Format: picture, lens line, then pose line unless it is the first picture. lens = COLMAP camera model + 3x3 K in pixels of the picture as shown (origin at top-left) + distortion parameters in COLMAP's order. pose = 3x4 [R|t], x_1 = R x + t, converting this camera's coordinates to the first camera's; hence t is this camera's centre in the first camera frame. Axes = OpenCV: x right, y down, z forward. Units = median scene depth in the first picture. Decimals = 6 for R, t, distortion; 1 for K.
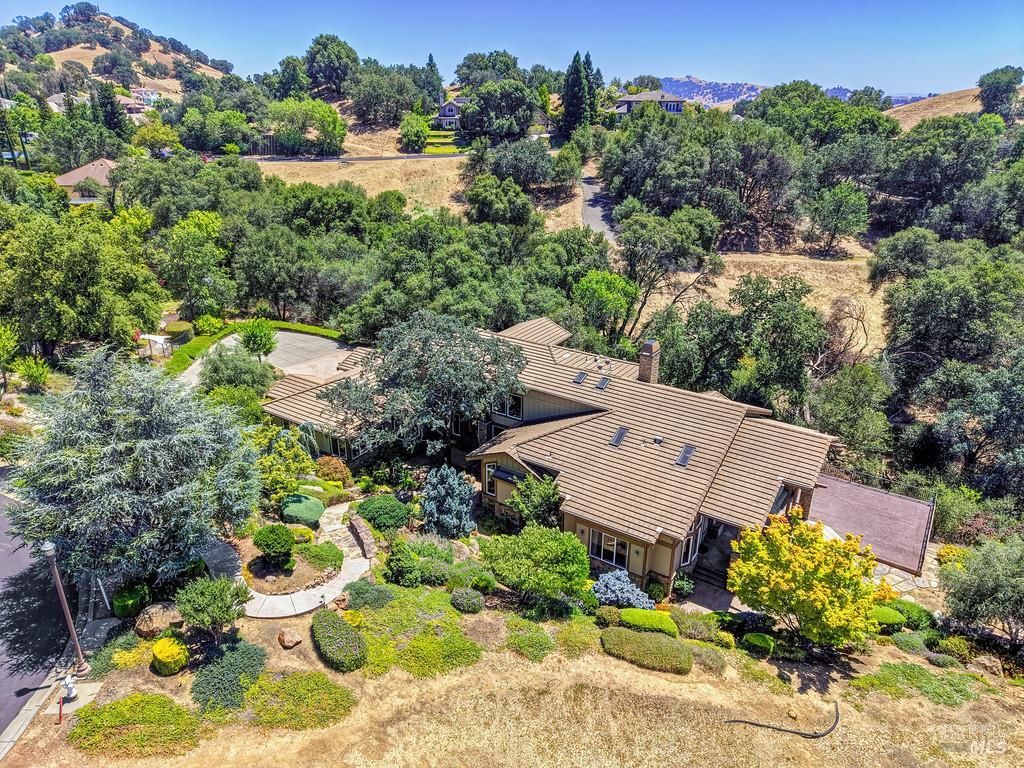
lens RADIAL K [[680.3, 0, 511.2], [0, 680.3, 387.3], [0, 0, 1]] dist [0.027016, -0.026345]
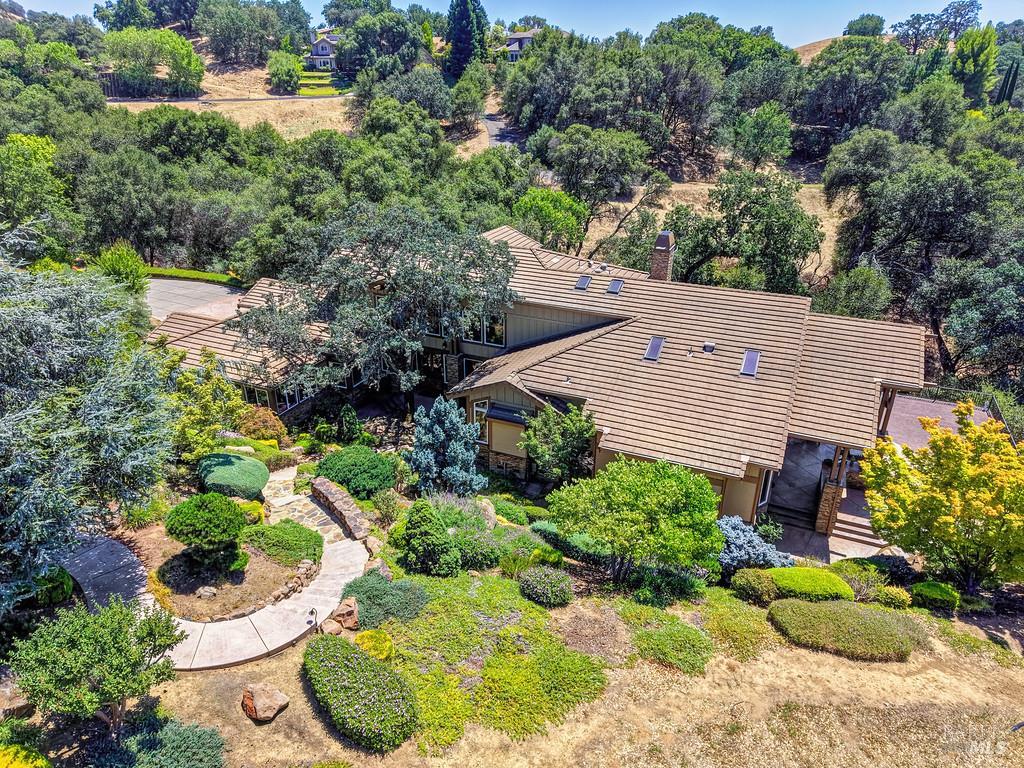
lens RADIAL K [[684.5, 0, 511.4], [0, 684.5, 386.8], [0, 0, 1]] dist [0.006562, 0.000143]
pose [[0.983995, -0.075110, 0.161592, -0.064591], [0.068943, 0.996674, 0.043443, 0.037503], [-0.164318, -0.031607, 0.985901, 0.145294]]
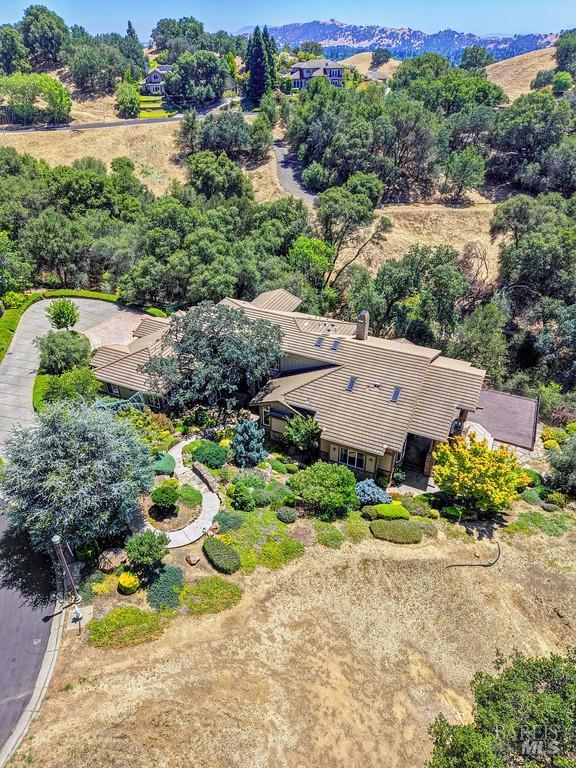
lens RADIAL K [[510.3, 0, 288.0], [0, 510.3, 384.0], [0, 0, 1]] dist [0.027016, -0.026345]
pose [[0.986977, -0.094872, 0.129910, -0.068309], [0.068728, 0.978849, 0.192692, -0.082352], [-0.145443, -0.181254, 0.972622, -0.047660]]
